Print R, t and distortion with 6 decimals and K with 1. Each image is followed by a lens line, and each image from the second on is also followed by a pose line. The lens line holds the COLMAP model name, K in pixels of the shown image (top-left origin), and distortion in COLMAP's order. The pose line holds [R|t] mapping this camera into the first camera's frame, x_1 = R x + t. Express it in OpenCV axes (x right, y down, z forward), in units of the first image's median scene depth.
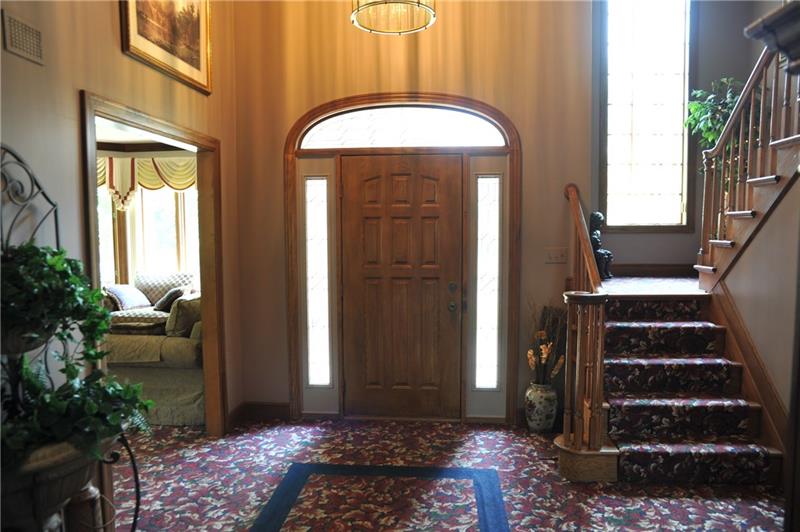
lens RADIAL K [[549.5, 0, 397.9], [0, 549.5, 273.8], [0, 0, 1]] dist [-0.099673, 0.069565]
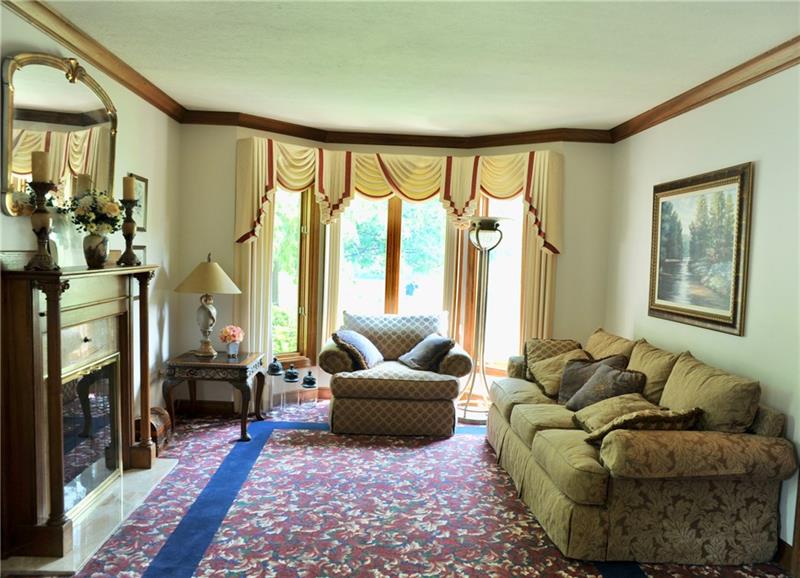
lens RADIAL K [[617.2, 0, 401.4], [0, 617.2, 295.3], [0, 0, 1]] dist [-0.073327, 0.024587]
pose [[0.992362, 0.033599, 0.118700, -0.511621], [-0.031141, 0.999262, -0.022498, -0.009749], [-0.119369, 0.018630, 0.992675, 0.189701]]
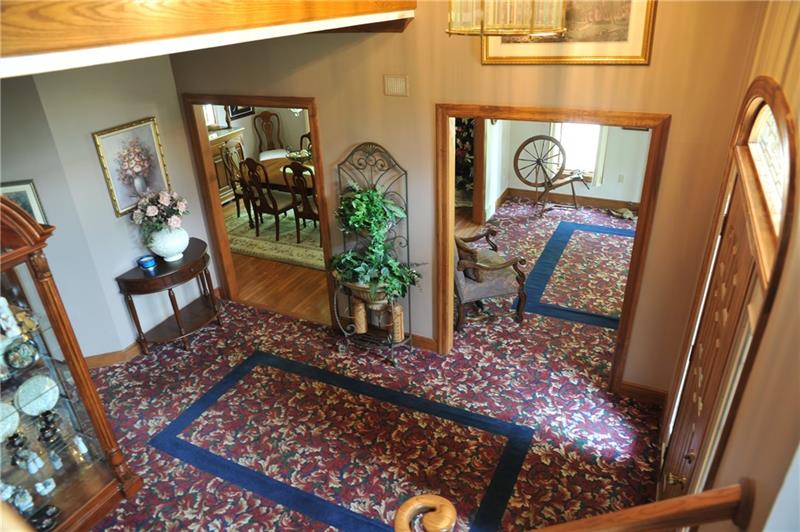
lens RADIAL K [[549.5, 0, 397.4], [0, 549.5, 271.3], [0, 0, 1]] dist [-0.099673, 0.069565]
pose [[-0.343713, 0.456621, -0.820585, 0.317820], [-0.049084, 0.863892, 0.501279, -0.226365], [0.937791, 0.212574, -0.274518, 0.459014]]
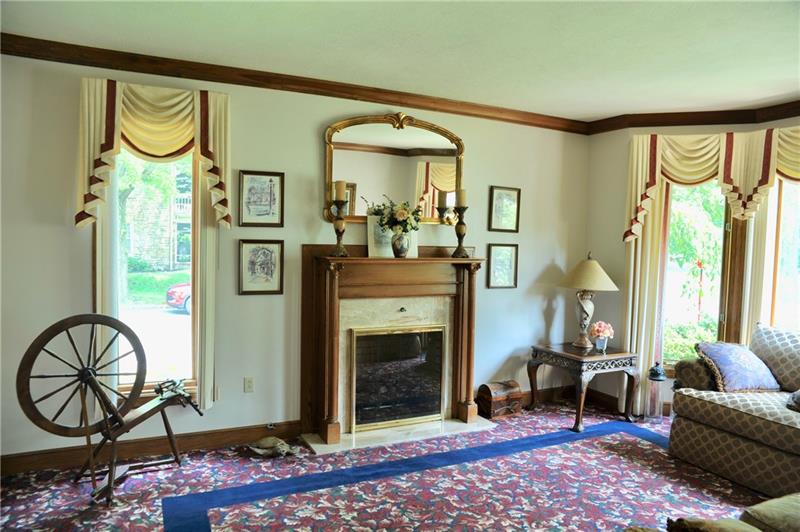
lens RADIAL K [[549.5, 0, 401.8], [0, 549.5, 268.3], [0, 0, 1]] dist [-0.099673, 0.069565]
pose [[0.515131, 0.062315, -0.854843, -0.195894], [-0.107149, 0.994212, 0.007906, -0.026968], [0.850387, 0.087523, 0.518826, 0.372063]]
